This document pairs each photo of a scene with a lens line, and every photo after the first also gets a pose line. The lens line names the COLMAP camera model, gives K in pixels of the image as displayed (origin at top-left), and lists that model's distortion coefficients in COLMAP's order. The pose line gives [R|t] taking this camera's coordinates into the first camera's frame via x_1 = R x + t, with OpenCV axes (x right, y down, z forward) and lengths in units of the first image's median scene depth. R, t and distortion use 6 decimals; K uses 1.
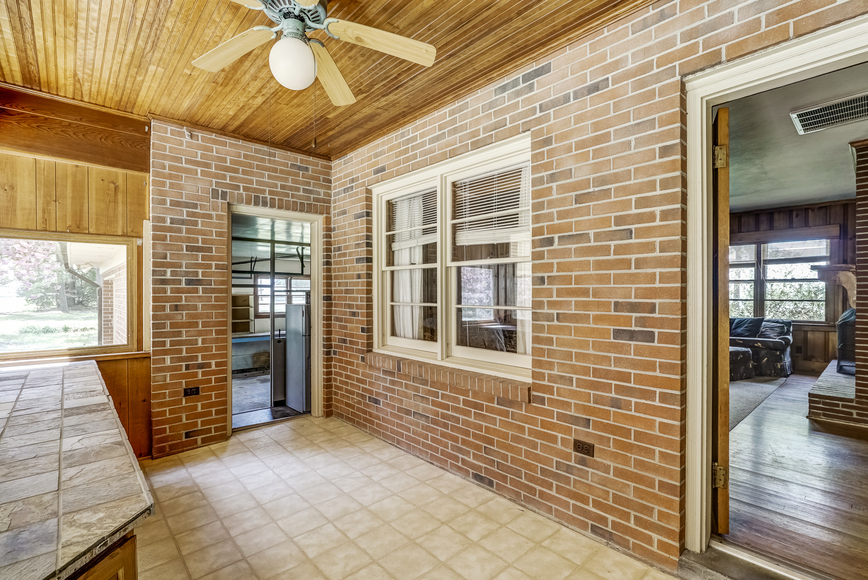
lens RADIAL K [[409.5, 0, 434.6], [0, 409.5, 299.6], [0, 0, 1]] dist [0.000053, 0.000000]
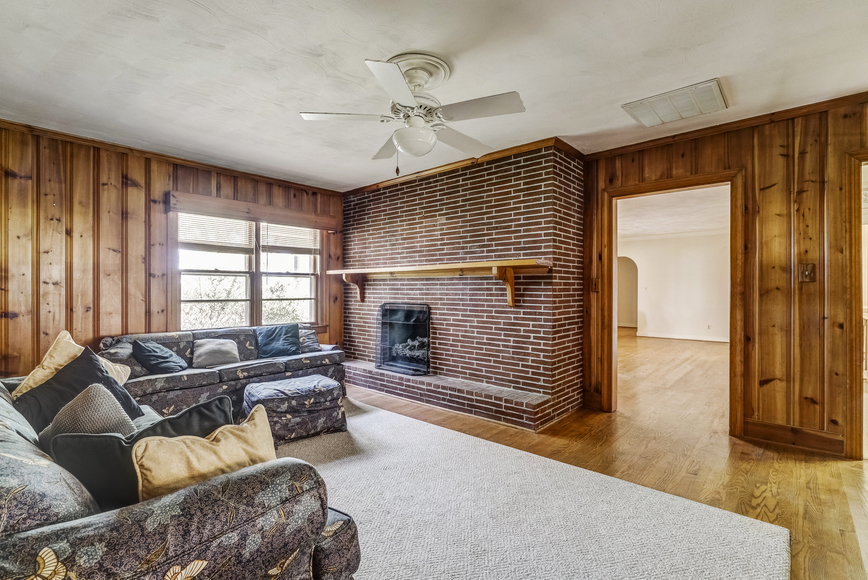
lens RADIAL K [[406.9, 0, 435.0], [0, 406.9, 283.8], [0, 0, 1]] dist [0.000800, 0.000060]
pose [[-0.114188, 0.004926, 0.993447, 0.042091], [0.015706, 0.999872, -0.003153, -0.020195], [-0.993335, 0.015243, -0.114251, 0.781463]]
